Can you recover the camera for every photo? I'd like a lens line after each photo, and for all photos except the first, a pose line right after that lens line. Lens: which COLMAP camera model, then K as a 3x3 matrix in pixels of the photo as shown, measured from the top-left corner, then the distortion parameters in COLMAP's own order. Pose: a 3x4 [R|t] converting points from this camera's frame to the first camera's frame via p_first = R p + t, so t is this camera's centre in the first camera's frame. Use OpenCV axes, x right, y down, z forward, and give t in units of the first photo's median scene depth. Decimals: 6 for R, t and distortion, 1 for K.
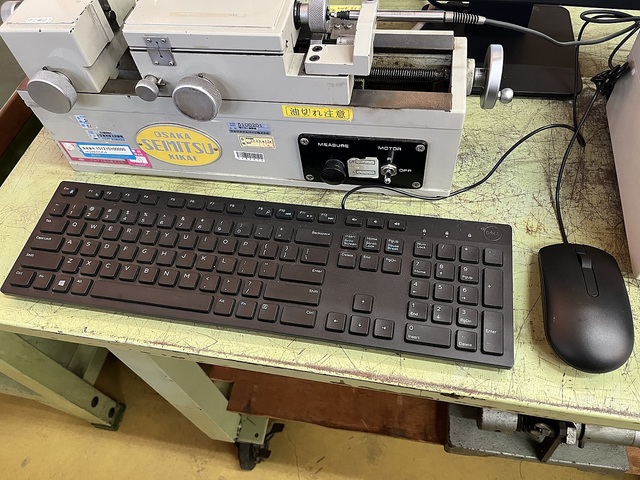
lens RADIAL K [[501.8, 0, 320.0], [0, 501.8, 240.0], [0, 0, 1]] dist [0.039497, -0.074454]
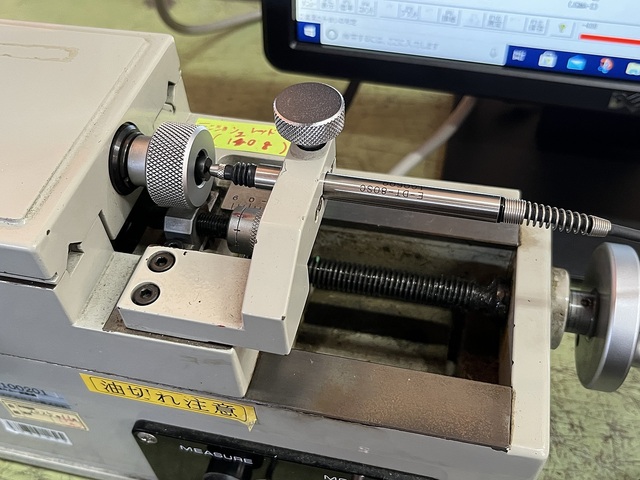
lens RADIAL K [[688.9, 0, 320.0], [0, 688.9, 240.0], [0, 0, 1]] dist [-0.007567, -0.014634]
pose [[0.997858, 0.065320, 0.003578, 0.094528], [-0.064632, 0.992855, -0.100308, -0.302944], [-0.010104, 0.099862, 0.994950, 0.419473]]
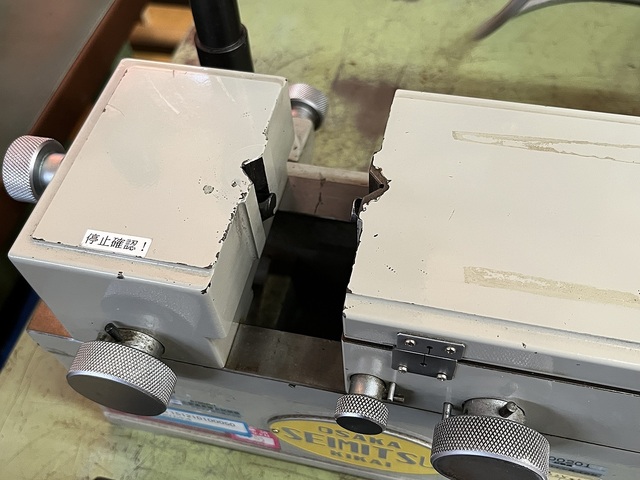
lens RADIAL K [[688.9, 0, 320.0], [0, 688.9, 240.0], [0, 0, 1]] dist [-0.007567, -0.014634]
pose [[0.998091, 0.061615, -0.004198, -0.349953], [-0.061572, 0.998056, 0.009641, -0.404562], [0.004784, -0.009364, 0.999945, 0.398332]]
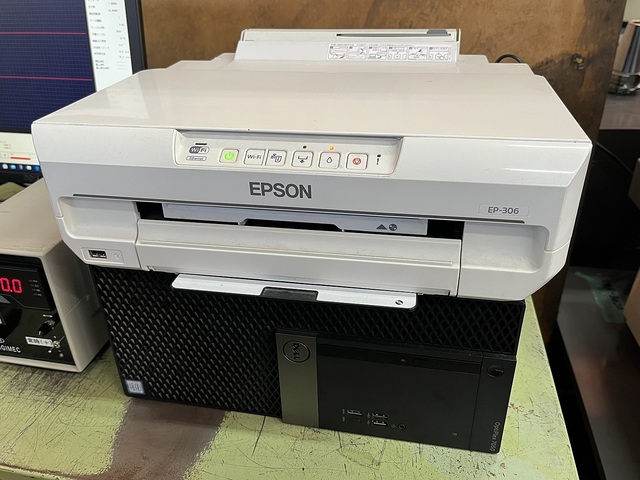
lens RADIAL K [[542.0, 0, 320.0], [0, 542.0, 240.0], [0, 0, 1]] dist [0.061599, -0.109662]
pose [[0.998206, 0.054779, 0.024185, 1.272878], [-0.039214, 0.903245, -0.427330, 0.326214], [-0.045253, 0.425614, 0.903772, -0.387986]]
